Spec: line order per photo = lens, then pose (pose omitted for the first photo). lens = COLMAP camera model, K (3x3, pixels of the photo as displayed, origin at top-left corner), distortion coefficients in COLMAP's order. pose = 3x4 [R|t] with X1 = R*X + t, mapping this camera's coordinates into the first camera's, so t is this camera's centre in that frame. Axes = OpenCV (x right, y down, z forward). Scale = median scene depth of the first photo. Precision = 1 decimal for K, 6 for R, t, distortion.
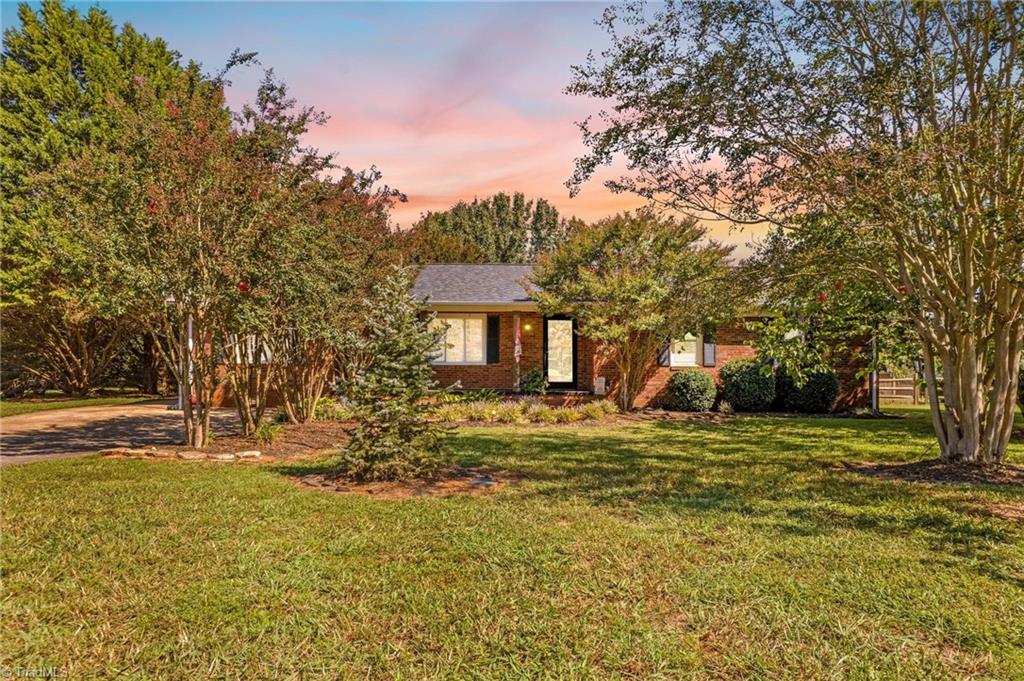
lens RADIAL K [[650.2, 0, 511.9], [0, 650.2, 340.1], [0, 0, 1]] dist [-0.019585, 0.005422]
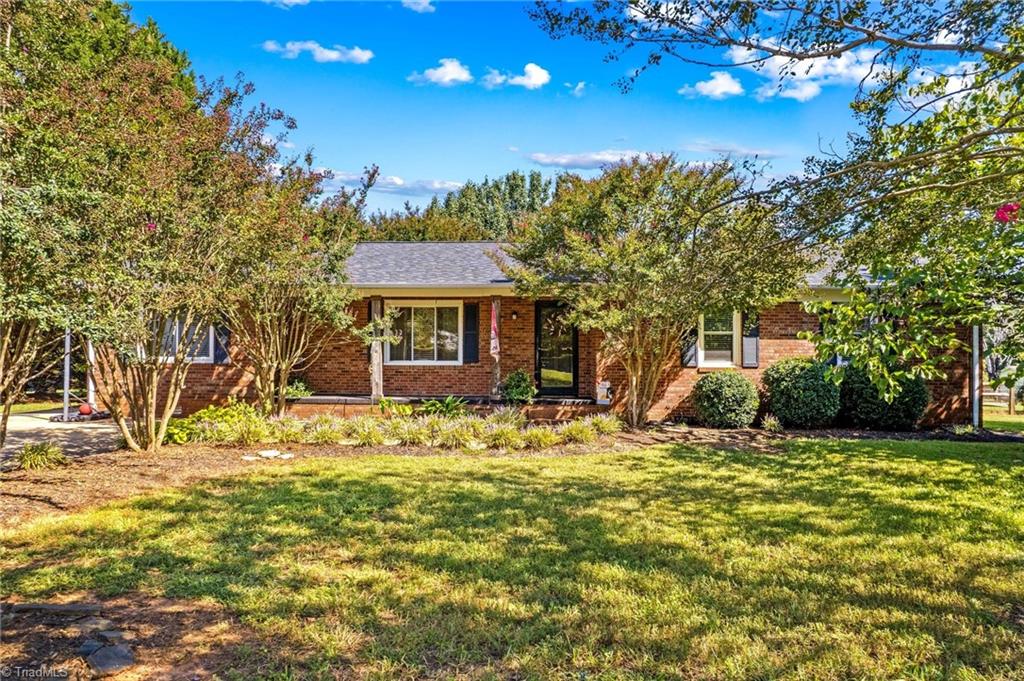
lens RADIAL K [[650.2, 0, 514.4], [0, 650.2, 344.2], [0, 0, 1]] dist [-0.019585, 0.005422]
pose [[0.998221, -0.001406, -0.059602, 0.079290], [0.001872, 0.999968, 0.007778, 0.007494], [0.059589, -0.007876, 0.998192, 0.241436]]
